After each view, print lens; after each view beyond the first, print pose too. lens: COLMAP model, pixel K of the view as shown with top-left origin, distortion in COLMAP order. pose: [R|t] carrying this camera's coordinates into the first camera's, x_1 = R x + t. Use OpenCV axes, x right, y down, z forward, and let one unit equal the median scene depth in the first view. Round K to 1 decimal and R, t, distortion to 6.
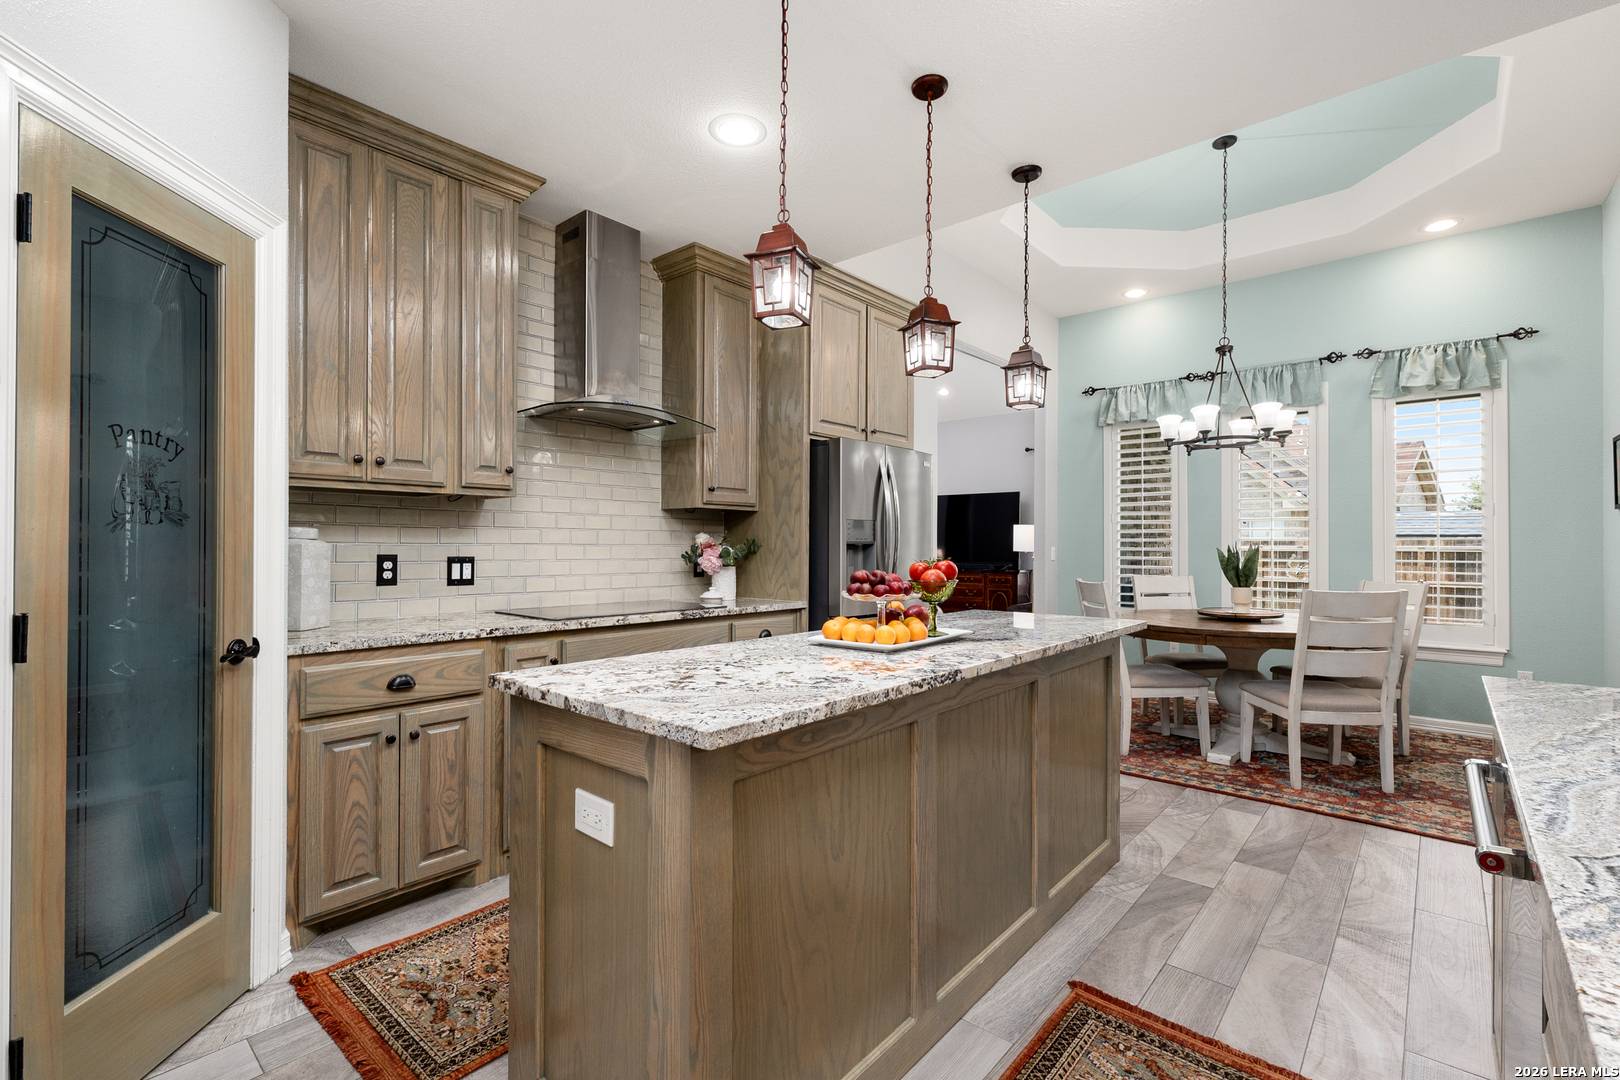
lens RADIAL K [[717.1, 0, 810.0], [0, 717.1, 540.0], [0, 0, 1]] dist [-0.000128, 0.000209]
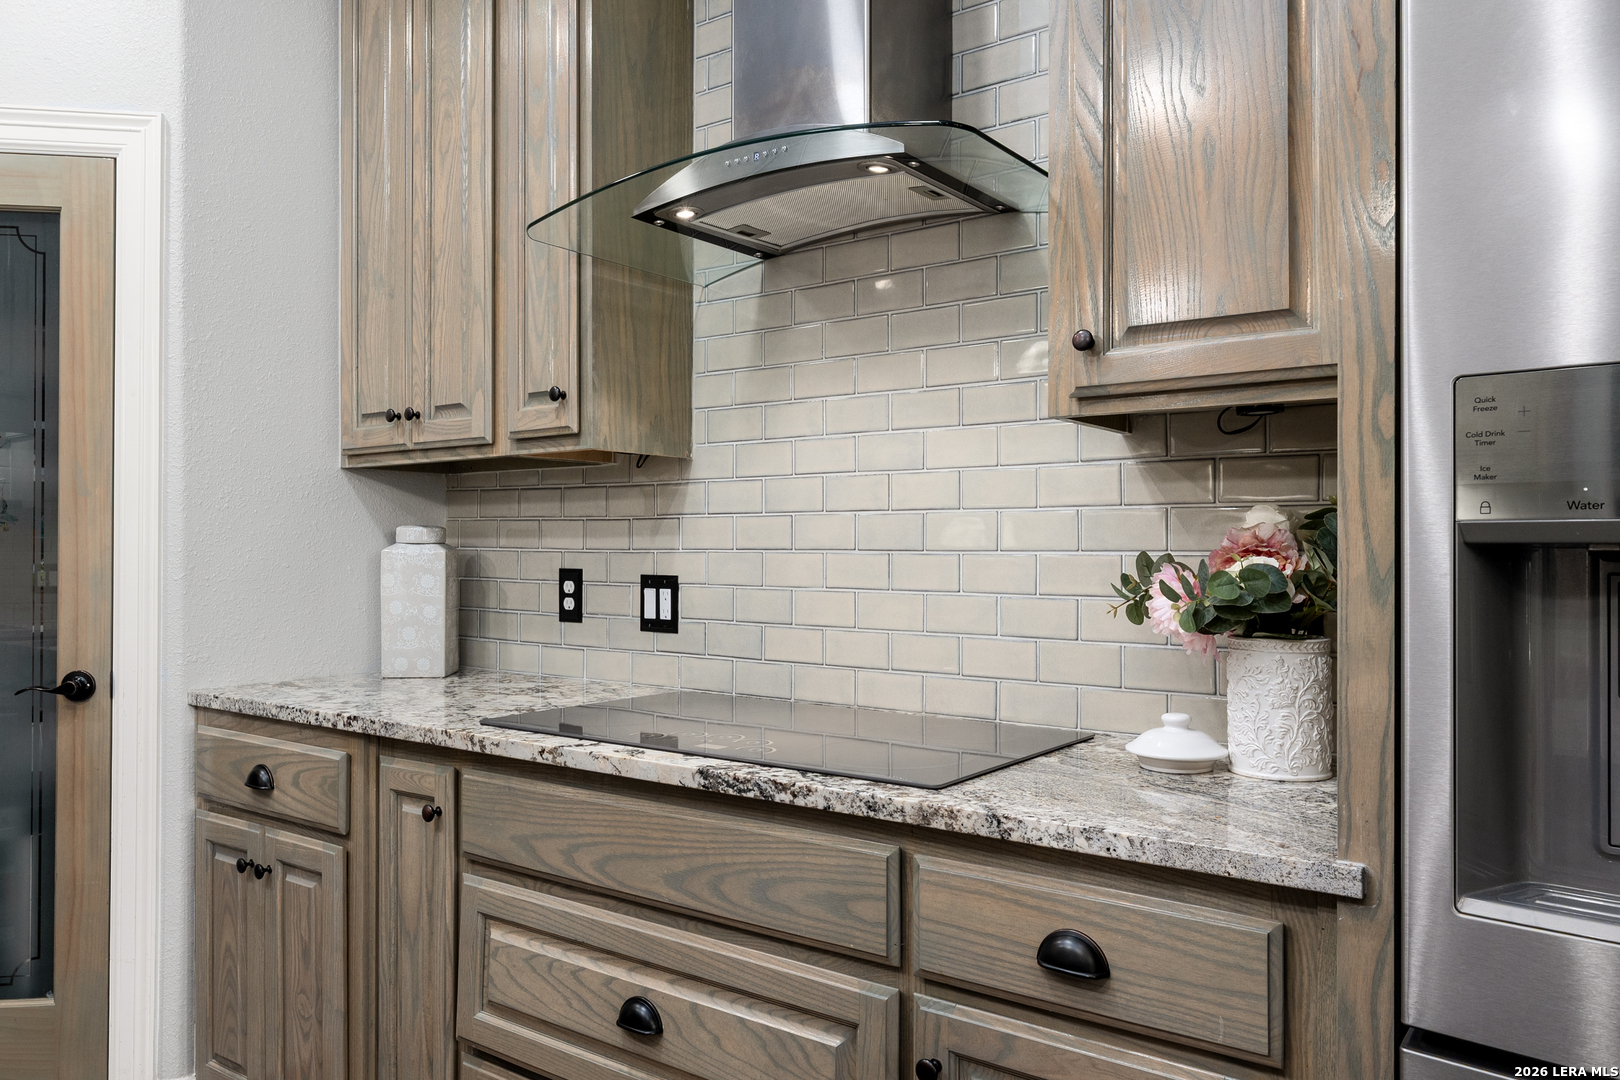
lens RADIAL K [[1152.2, 0, 810.0], [0, 1152.2, 540.0], [0, 0, 1]] dist [-0.005254, 0.002265]
pose [[0.091778, -0.011722, -0.995711, 0.351790], [0.007555, 0.999910, -0.011075, 0.008823], [0.995751, -0.006506, 0.091858, 1.089120]]
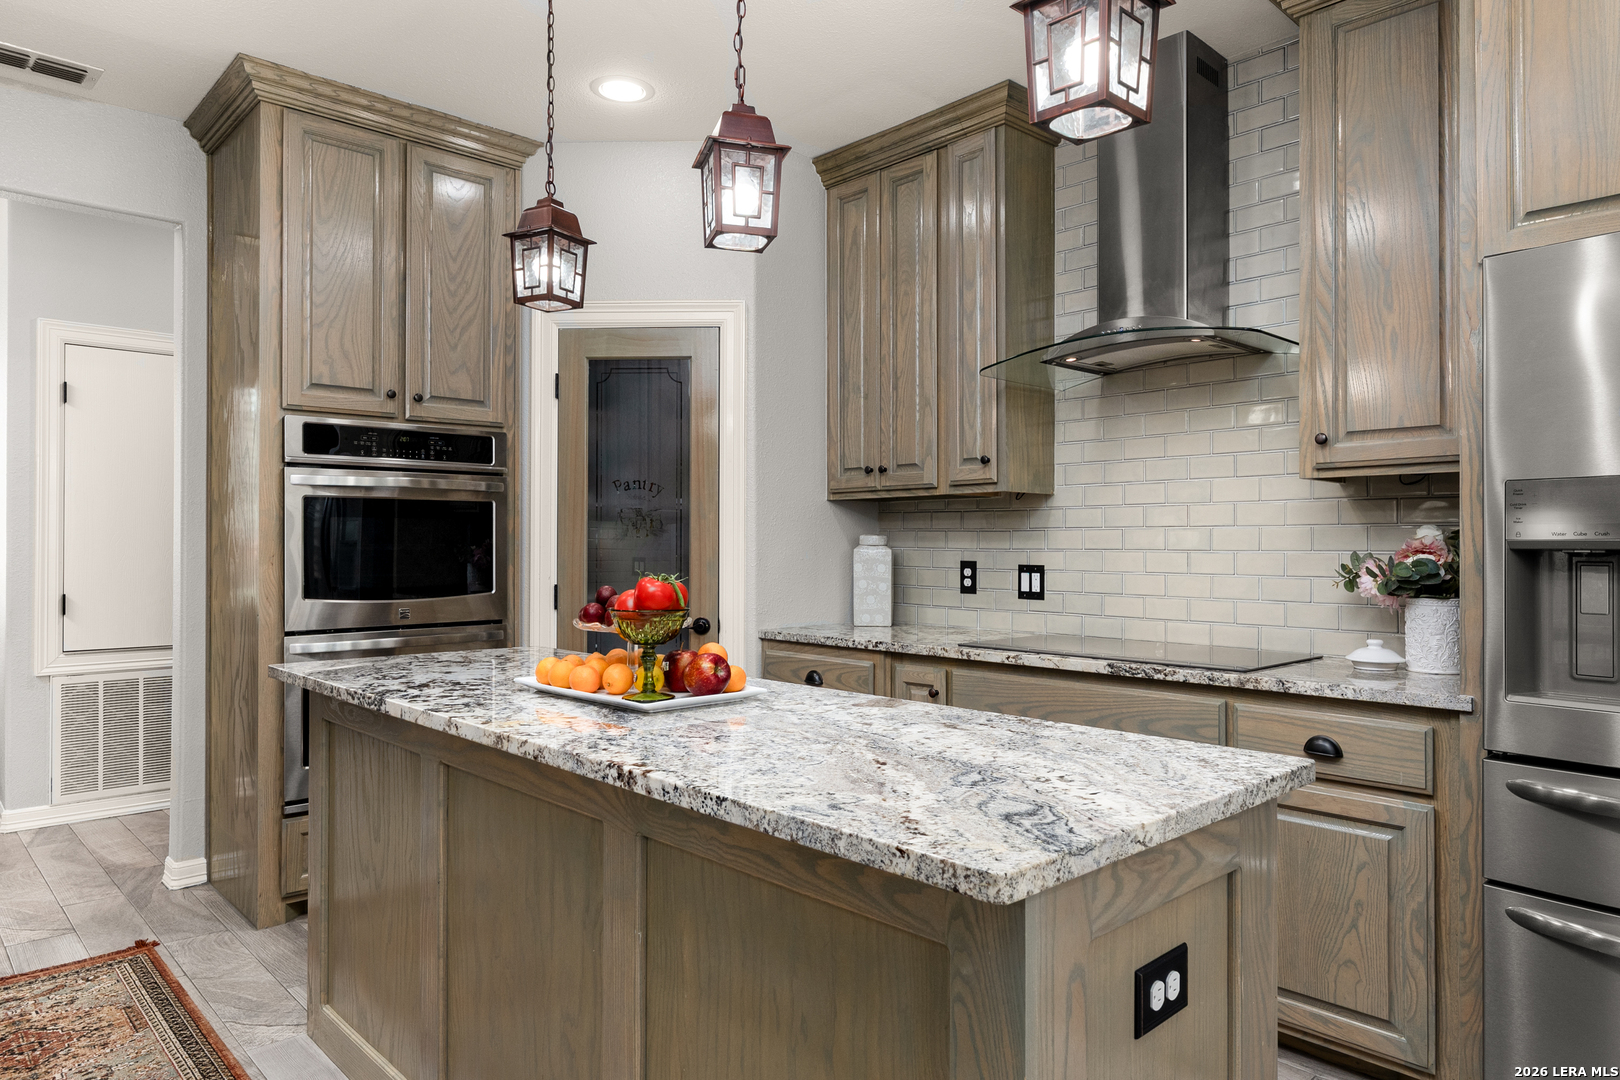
lens RADIAL K [[1013.9, 0, 810.0], [0, 1013.9, 540.0], [0, 0, 1]] dist [-0.010293, 0.001268]
pose [[-0.095443, -0.010469, -0.995380, 0.751769], [0.006358, 0.999918, -0.011126, 0.006178], [0.995415, -0.007391, -0.095369, 0.904344]]
